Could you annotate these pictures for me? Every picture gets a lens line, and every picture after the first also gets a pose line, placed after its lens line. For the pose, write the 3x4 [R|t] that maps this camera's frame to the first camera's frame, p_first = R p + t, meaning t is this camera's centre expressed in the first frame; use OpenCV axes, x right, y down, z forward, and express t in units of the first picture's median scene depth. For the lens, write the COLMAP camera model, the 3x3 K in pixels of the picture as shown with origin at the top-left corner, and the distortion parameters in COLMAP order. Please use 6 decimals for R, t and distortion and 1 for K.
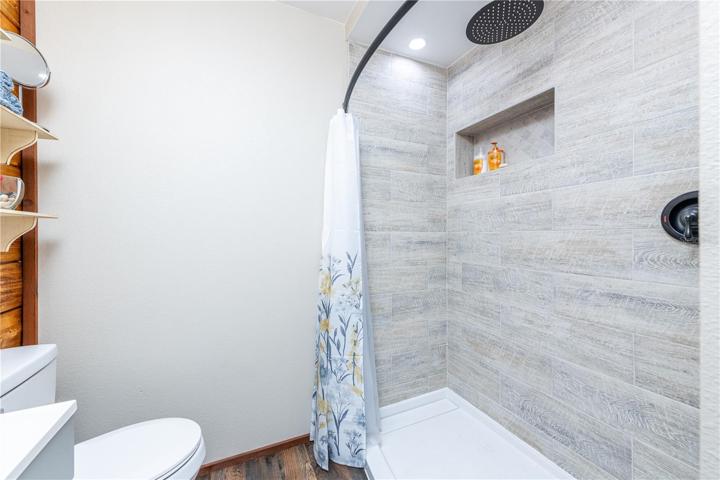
lens RADIAL K [[285.9, 0, 358.8], [0, 285.9, 234.9], [0, 0, 1]] dist [0.016439, -0.000411]
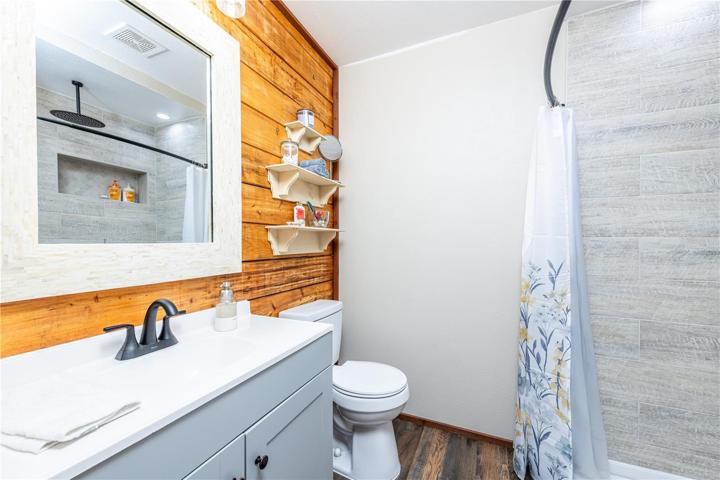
lens RADIAL K [[285.9, 0, 360.7], [0, 285.9, 240.6], [0, 0, 1]] dist [0.016439, -0.000411]
pose [[0.674317, 0.001450, -0.738440, 0.233480], [-0.002743, 0.999996, -0.000540, -0.000044], [0.738437, 0.002389, 0.674318, -0.069063]]
